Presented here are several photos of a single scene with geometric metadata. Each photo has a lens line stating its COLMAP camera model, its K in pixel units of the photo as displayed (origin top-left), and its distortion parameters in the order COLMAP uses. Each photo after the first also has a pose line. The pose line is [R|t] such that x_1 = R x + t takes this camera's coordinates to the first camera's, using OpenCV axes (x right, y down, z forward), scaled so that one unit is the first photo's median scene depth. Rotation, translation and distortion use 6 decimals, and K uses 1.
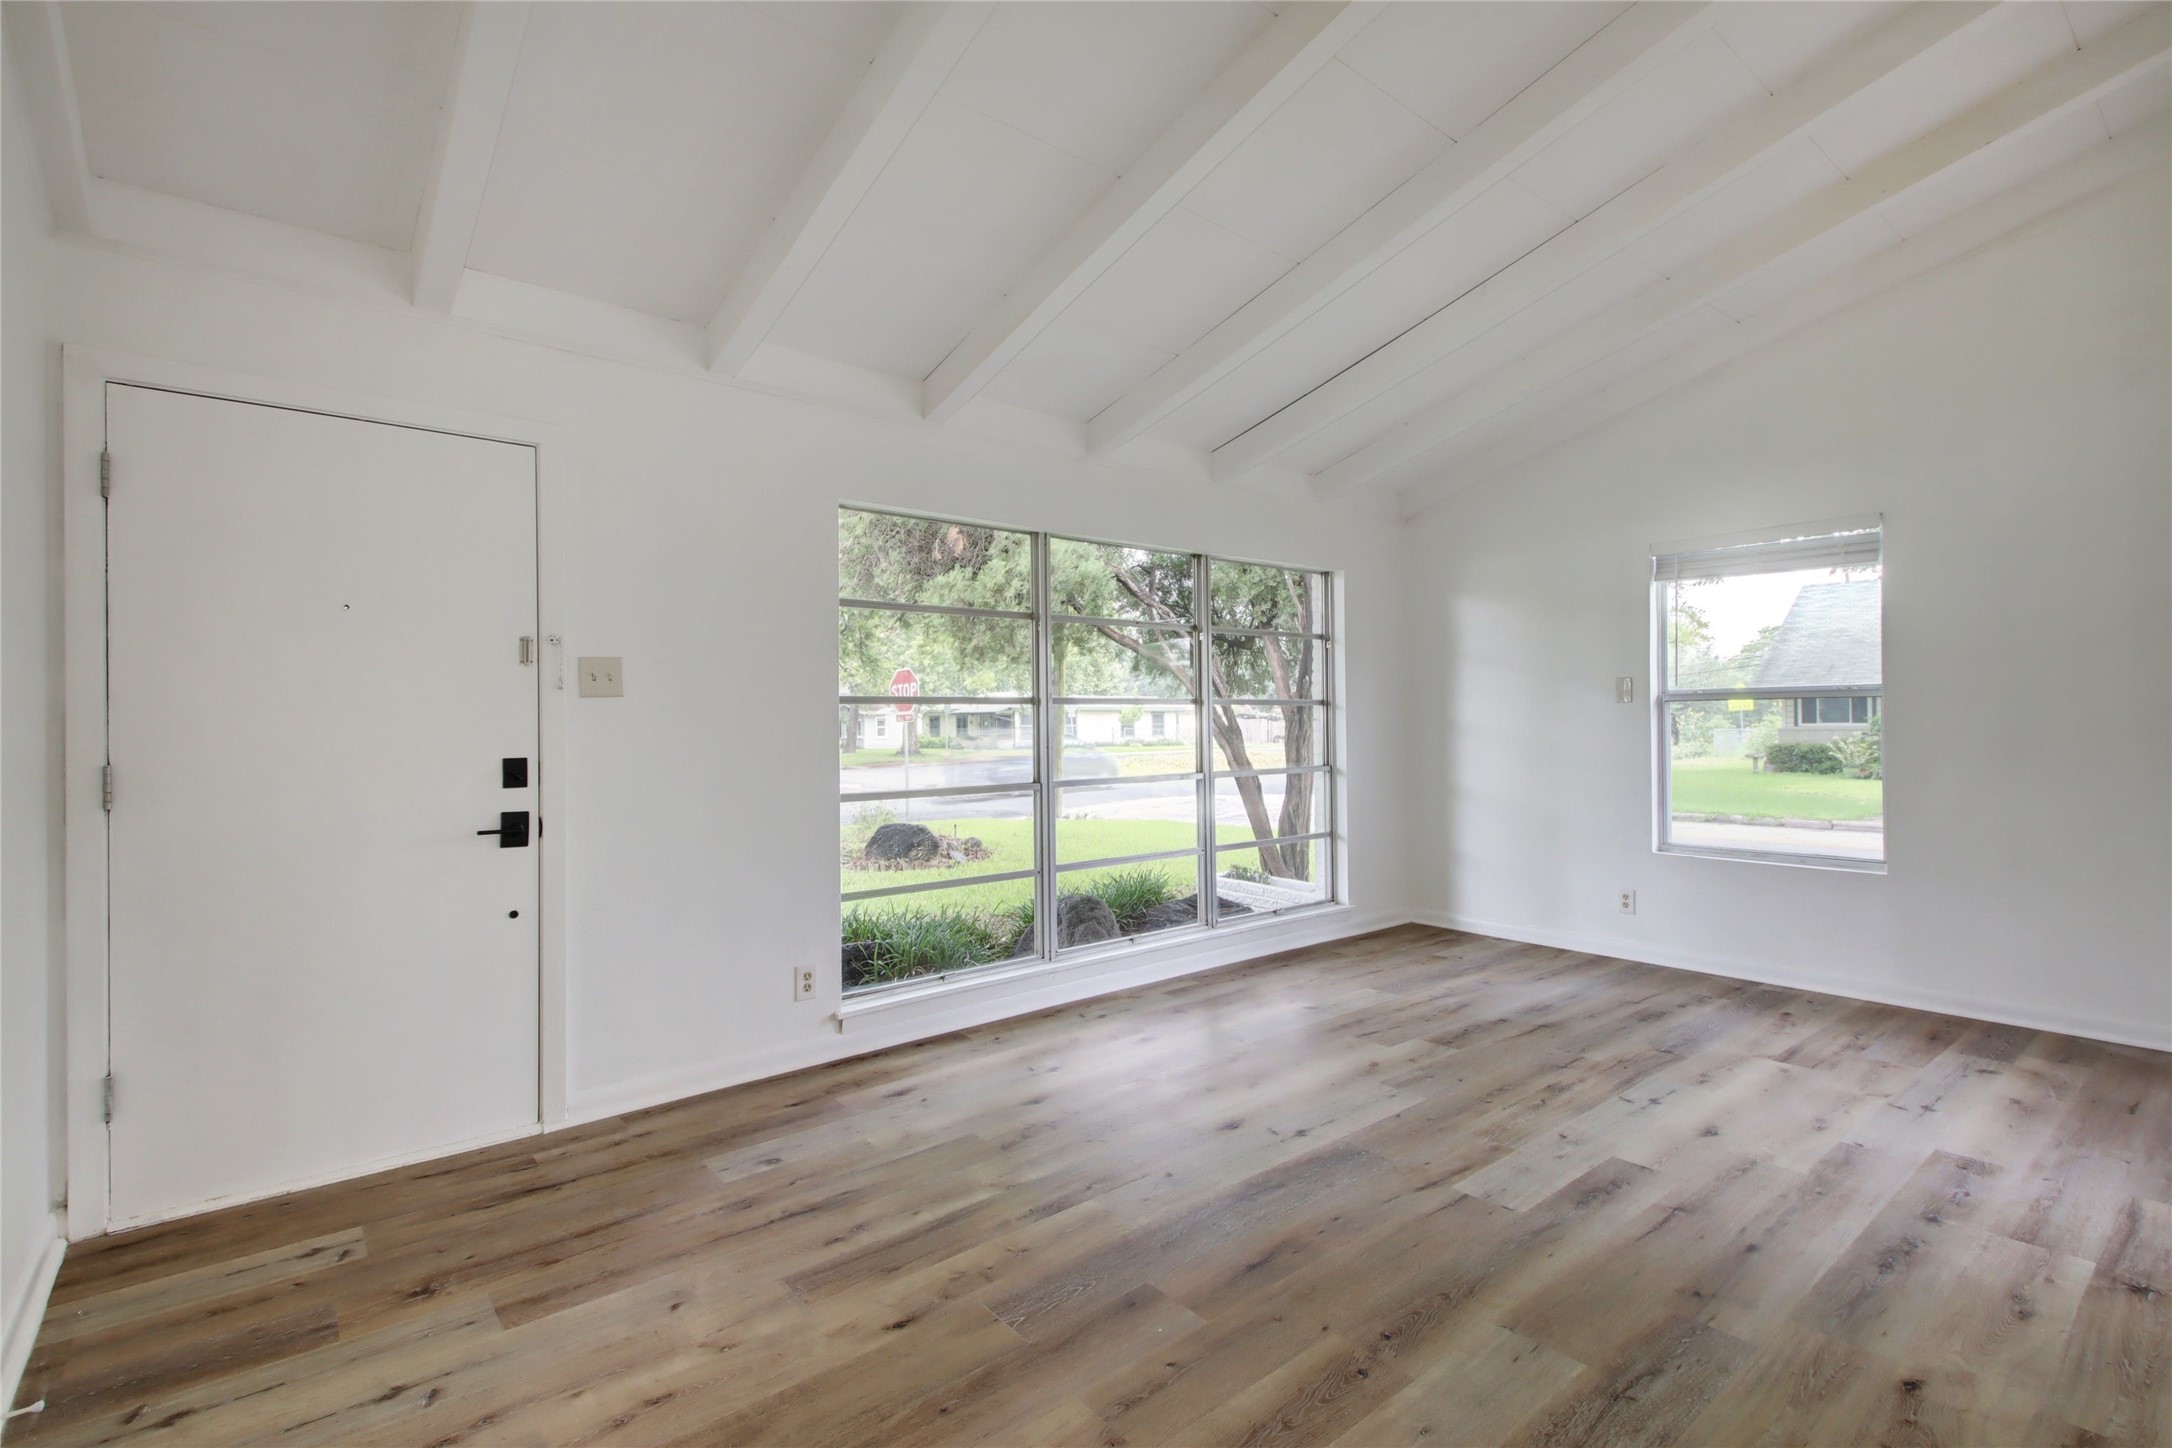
lens RADIAL K [[1007.1, 0, 1089.5], [0, 1007.1, 720.3], [0, 0, 1]] dist [0.020968, -0.007690]
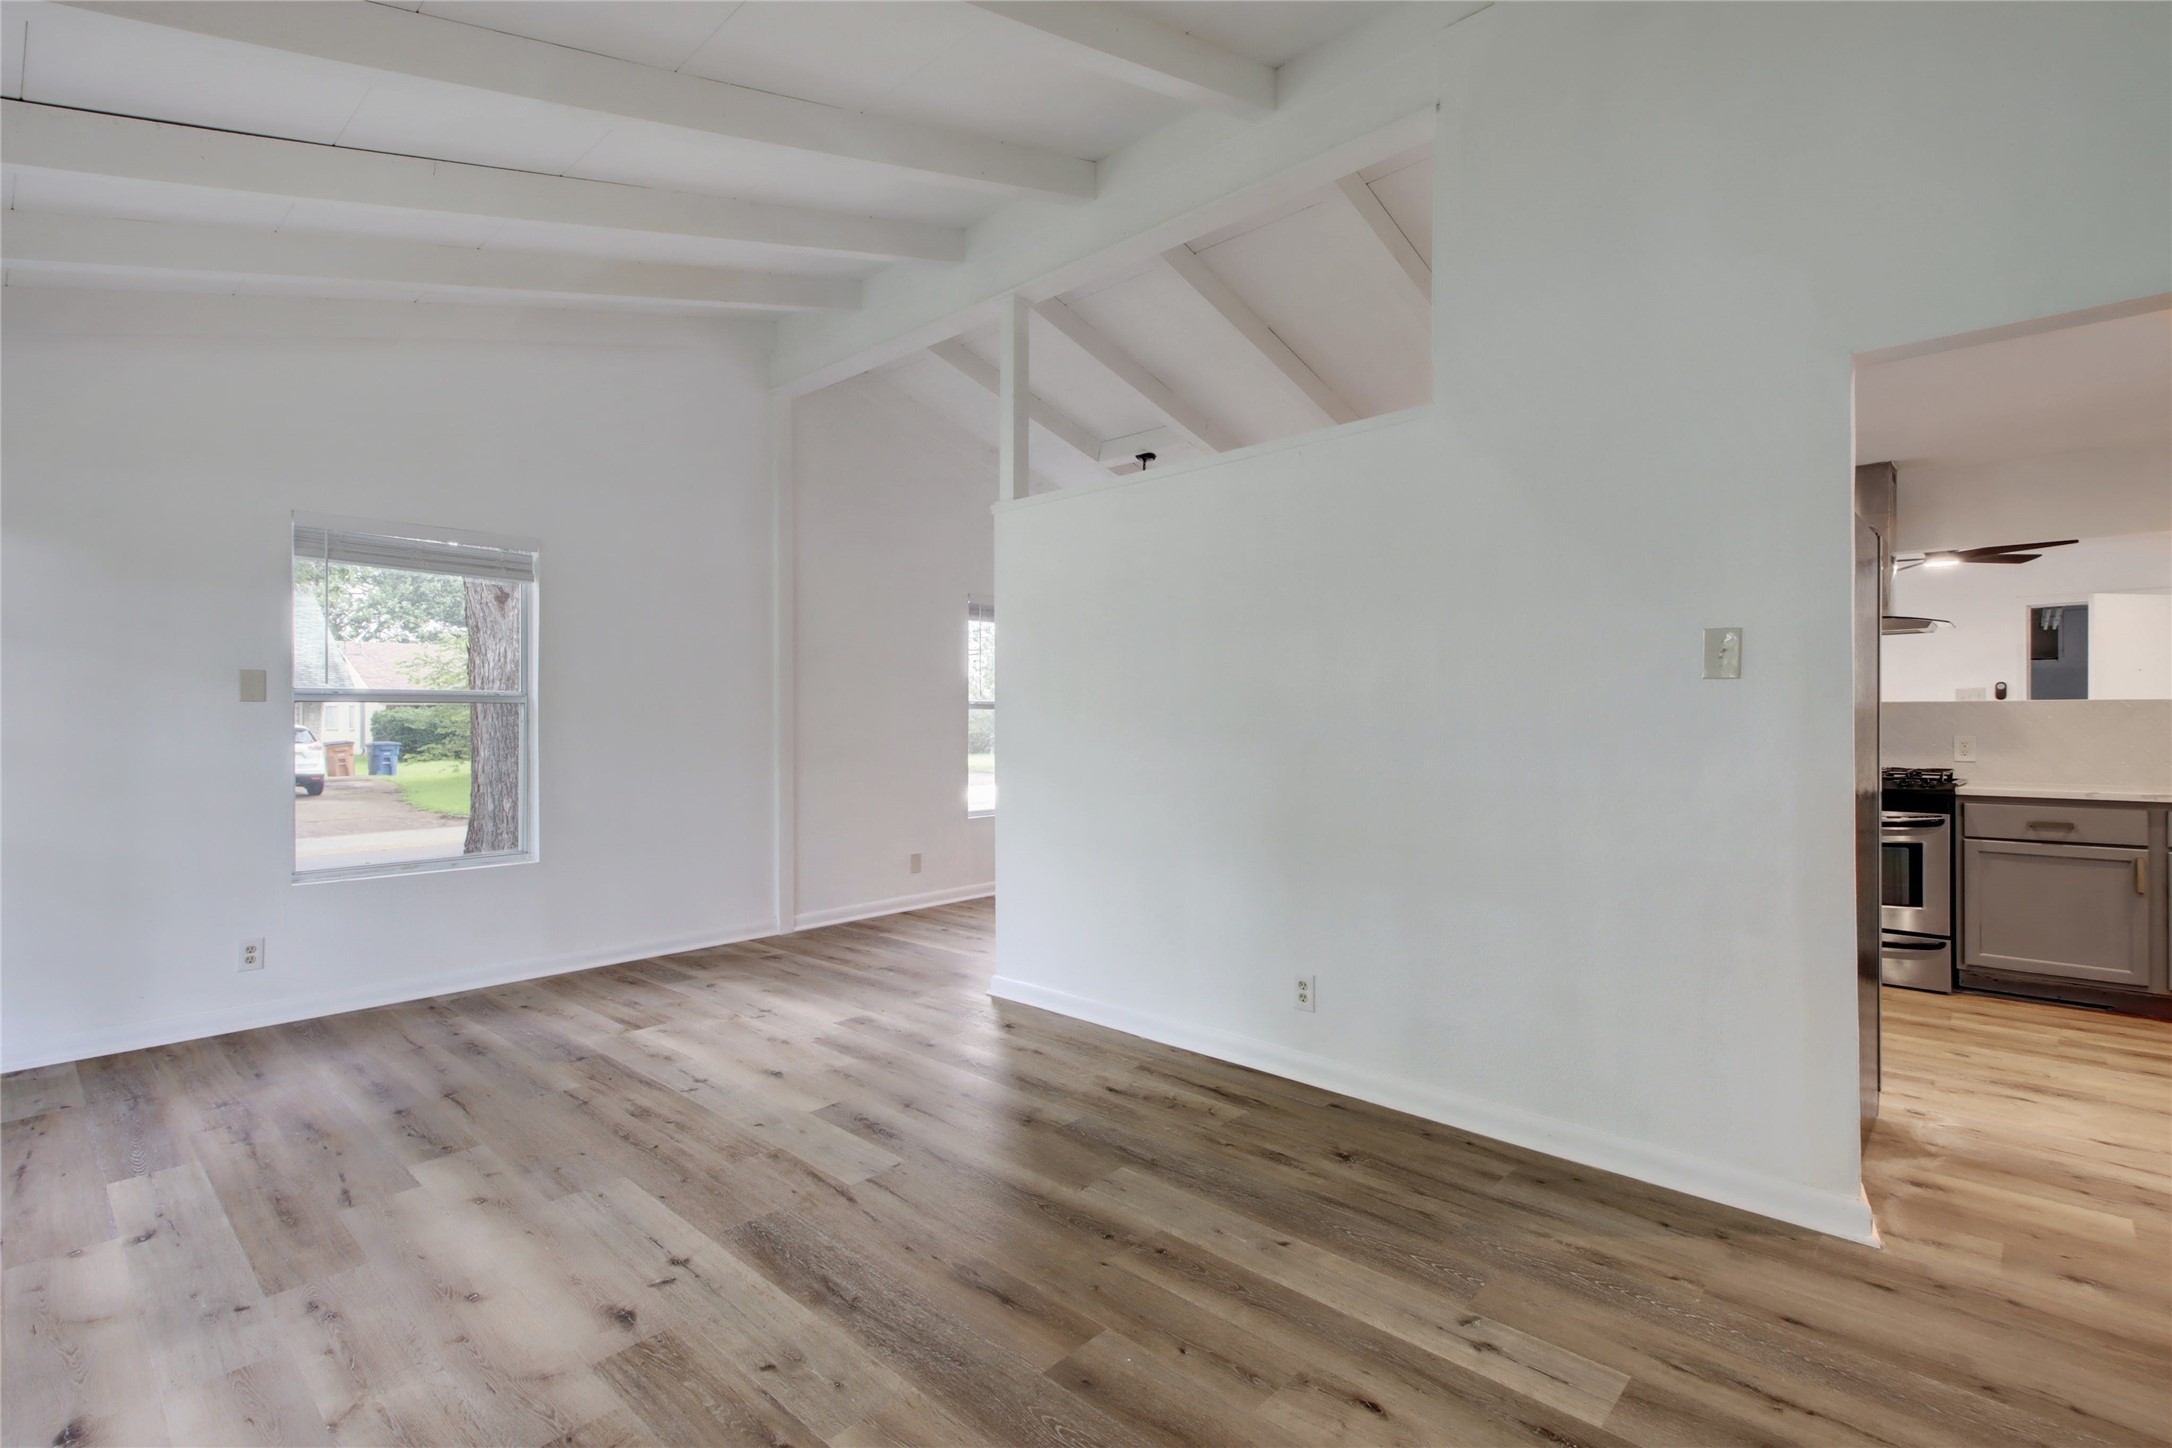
lens RADIAL K [[1002.1, 0, 1094.0], [0, 1002.1, 716.0], [0, 0, 1]] dist [0.051244, -0.031240]
pose [[-0.137617, 0.011591, 0.990418, -0.650827], [0.003429, 0.999931, -0.011225, 0.008644], [-0.990480, 0.001851, -0.137647, 0.867336]]
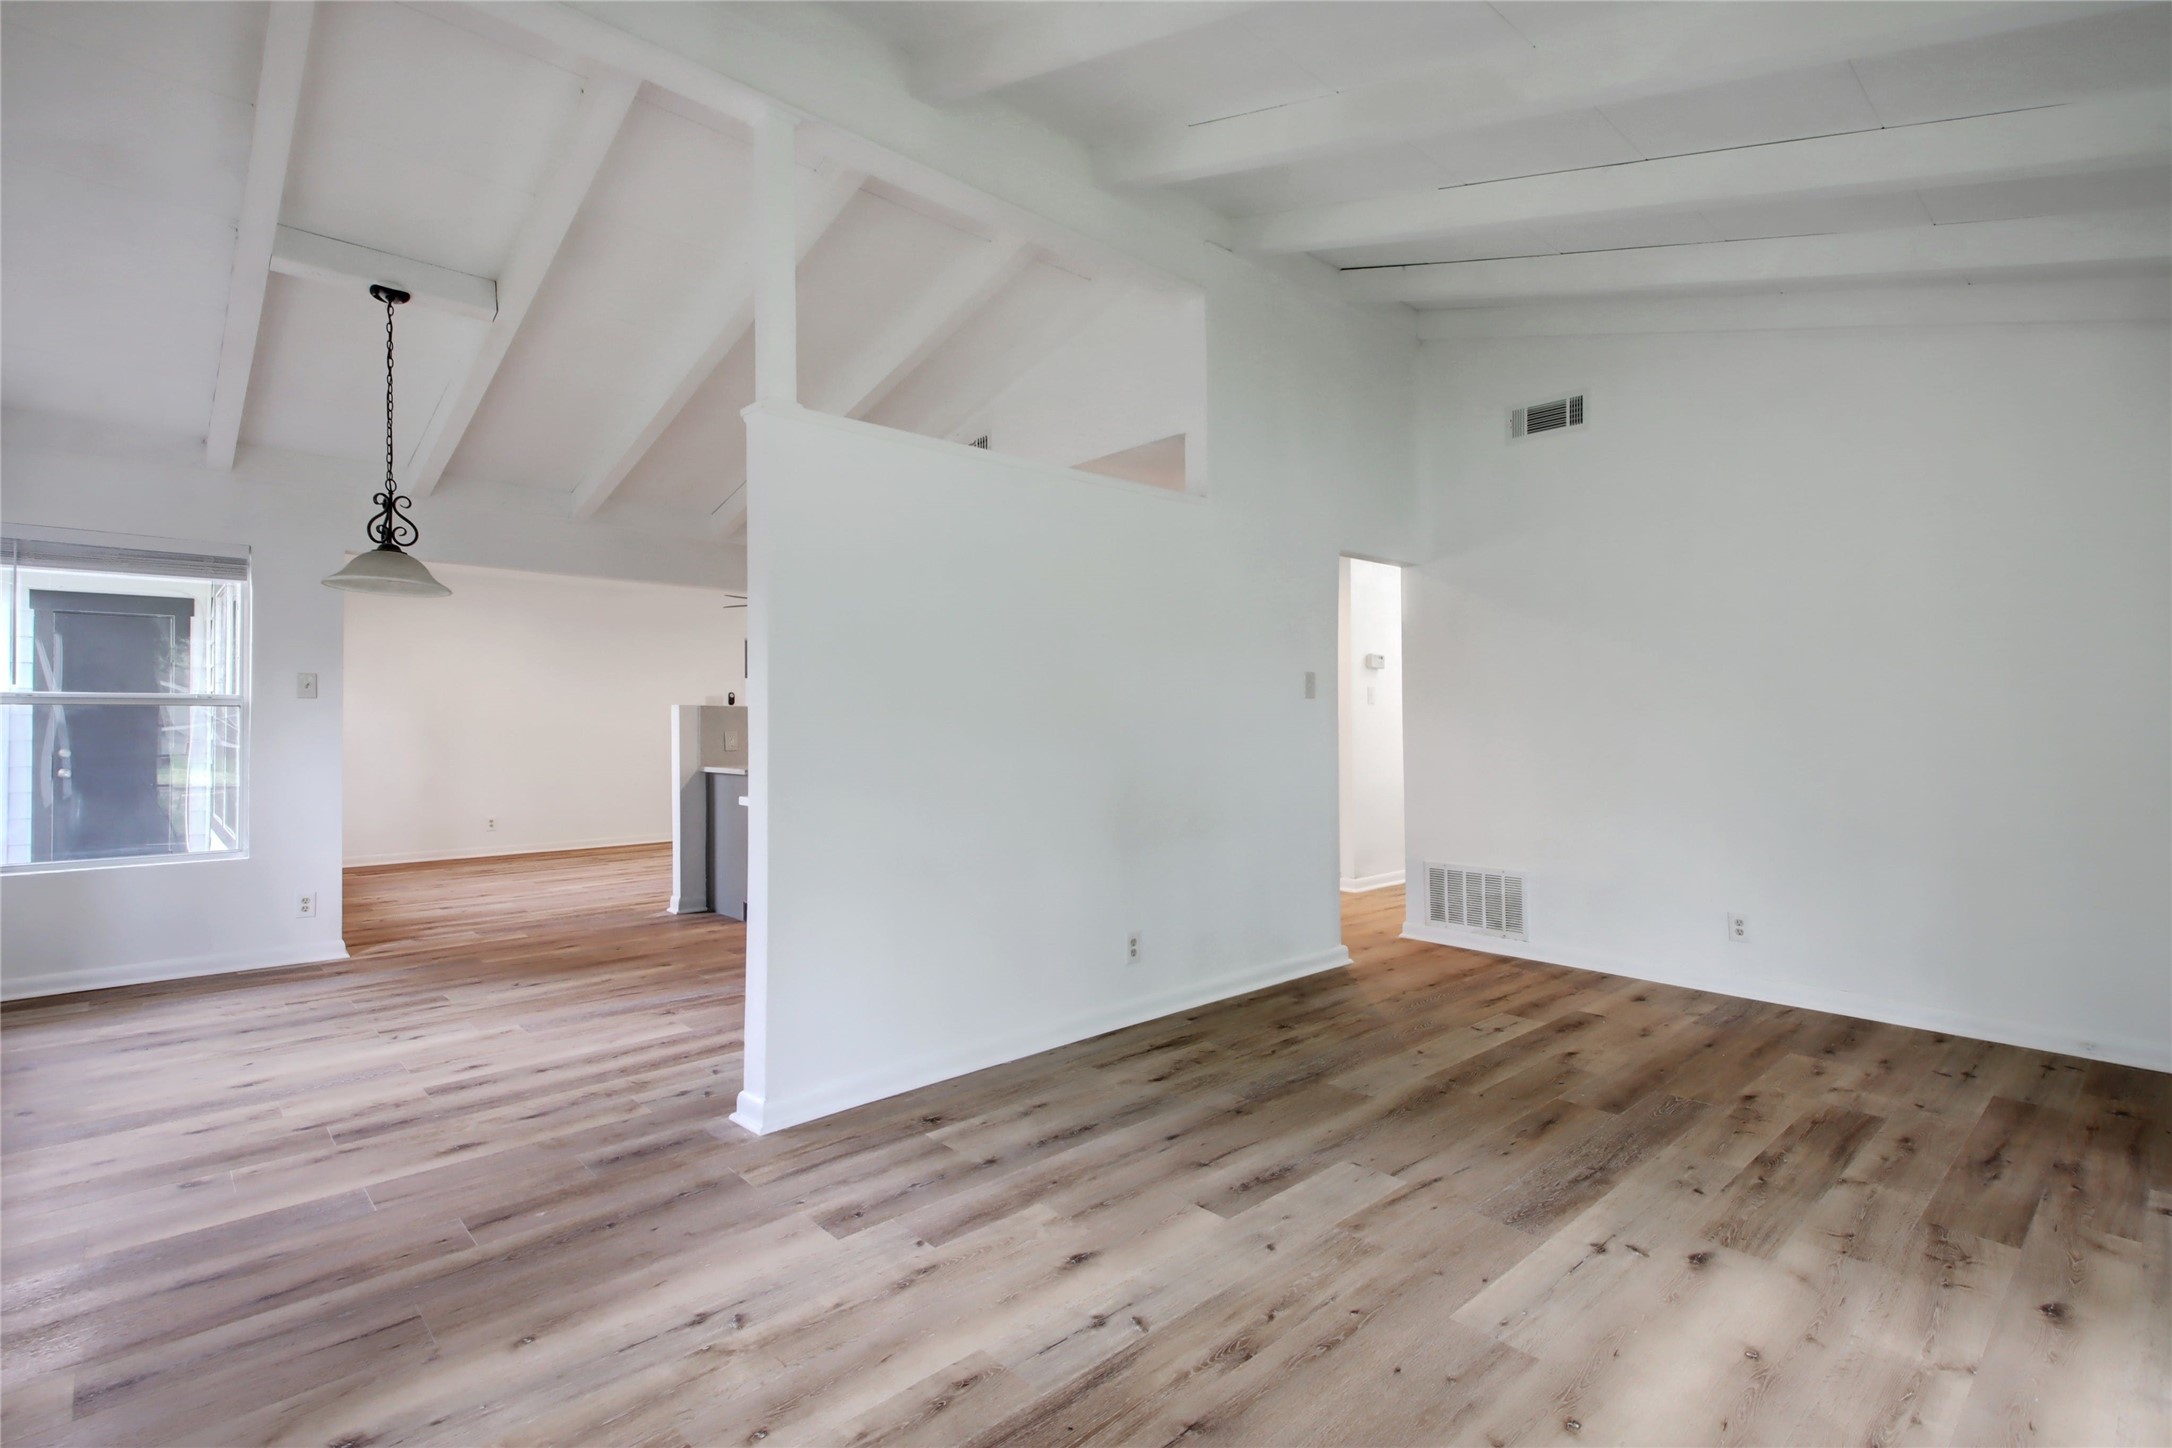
lens RADIAL K [[1019.1, 0, 1087.2], [0, 1019.1, 704.1], [0, 0, 1]] dist [0.046849, -0.025641]
pose [[-0.998351, 0.008691, -0.056734, 0.701934], [0.009399, 0.999881, -0.012232, -0.003478], [0.056621, -0.012745, -0.998314, 1.938121]]
